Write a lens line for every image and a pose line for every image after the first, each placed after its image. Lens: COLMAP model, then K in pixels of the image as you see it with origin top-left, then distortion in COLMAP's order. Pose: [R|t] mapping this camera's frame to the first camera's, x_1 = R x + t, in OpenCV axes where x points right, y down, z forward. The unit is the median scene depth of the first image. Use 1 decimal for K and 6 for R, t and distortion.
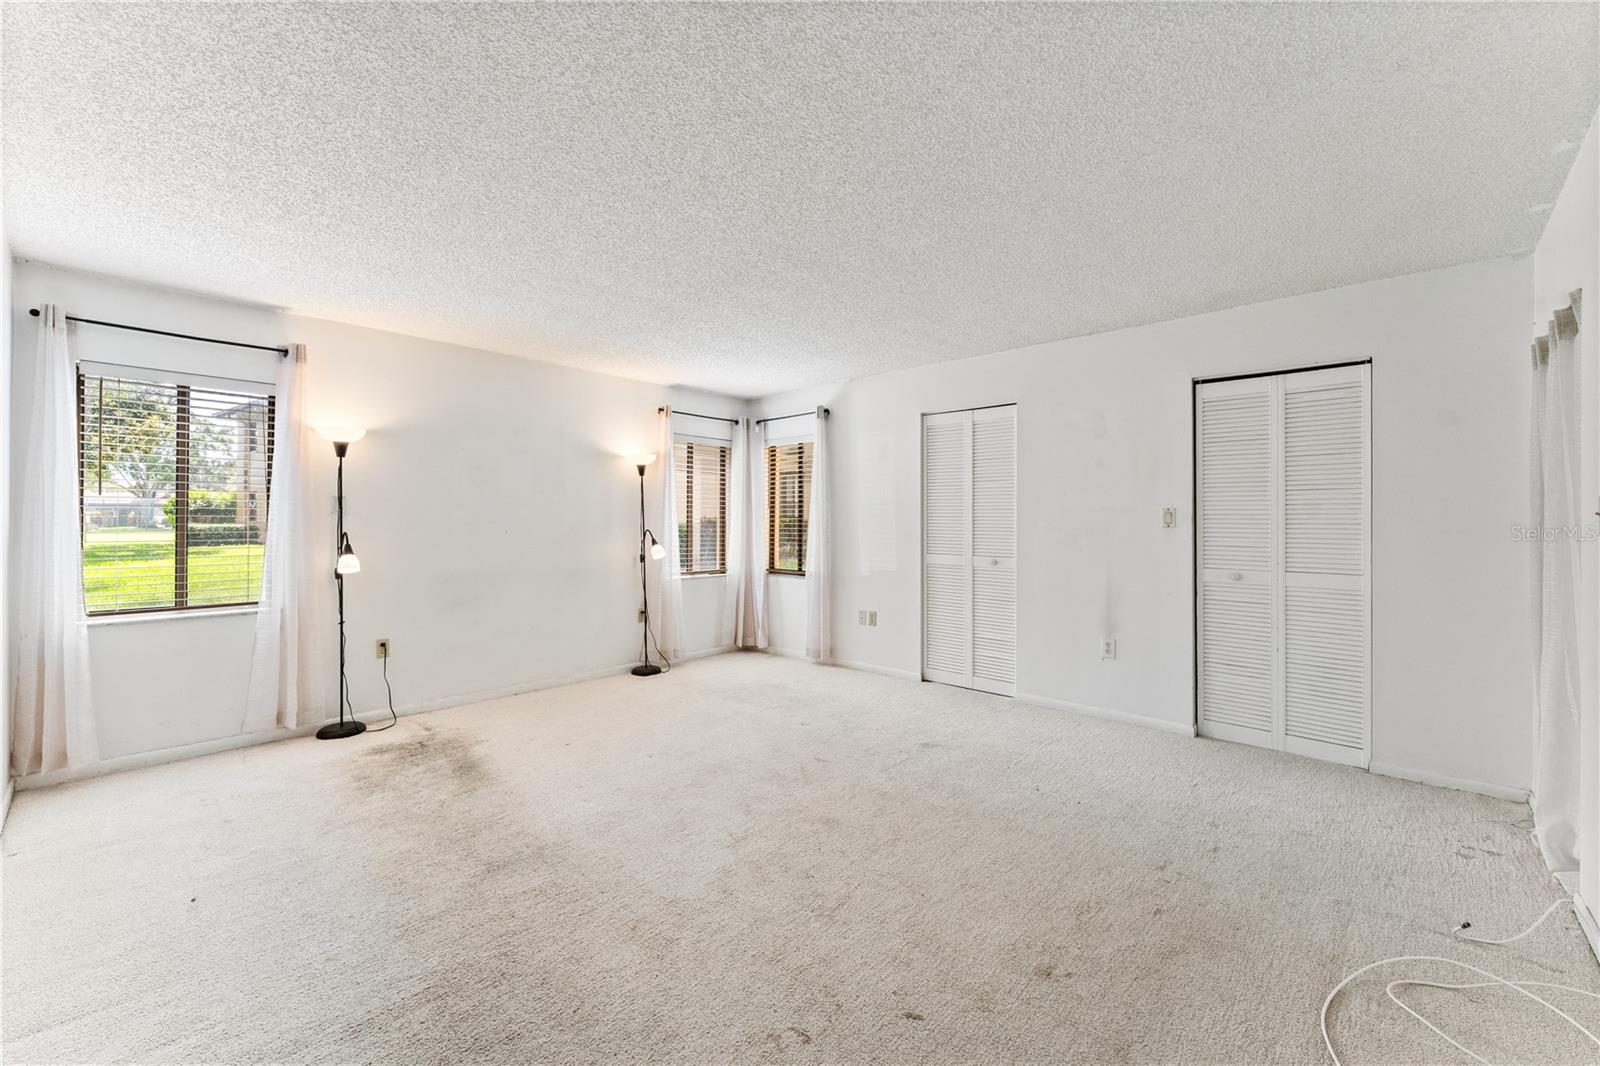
lens RADIAL K [[646.7, 0, 800.6], [0, 646.7, 527.0], [0, 0, 1]] dist [0.000256, -0.000107]
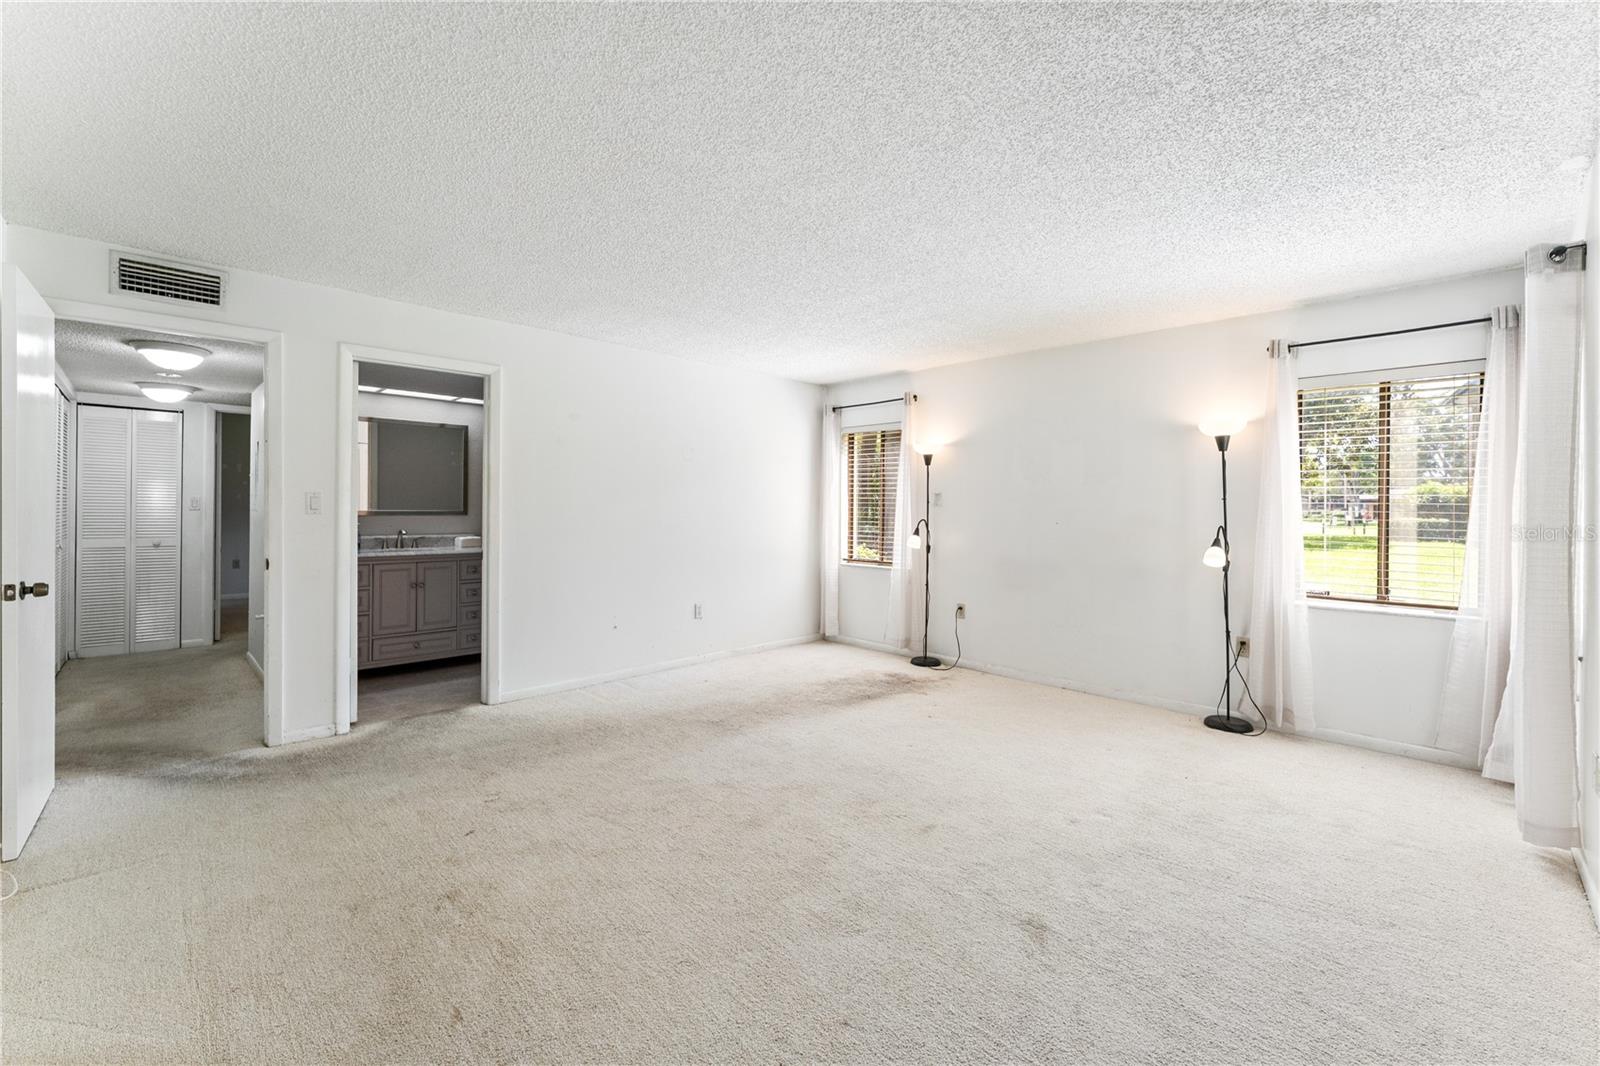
lens RADIAL K [[659.7, 0, 791.1], [0, 659.7, 499.8], [0, 0, 1]] dist [-0.000664, -0.000022]
pose [[-0.054879, -0.018609, -0.998320, 0.761513], [-0.017602, 0.999689, -0.017667, -0.003524], [0.998338, 0.016603, -0.055189, 0.823461]]
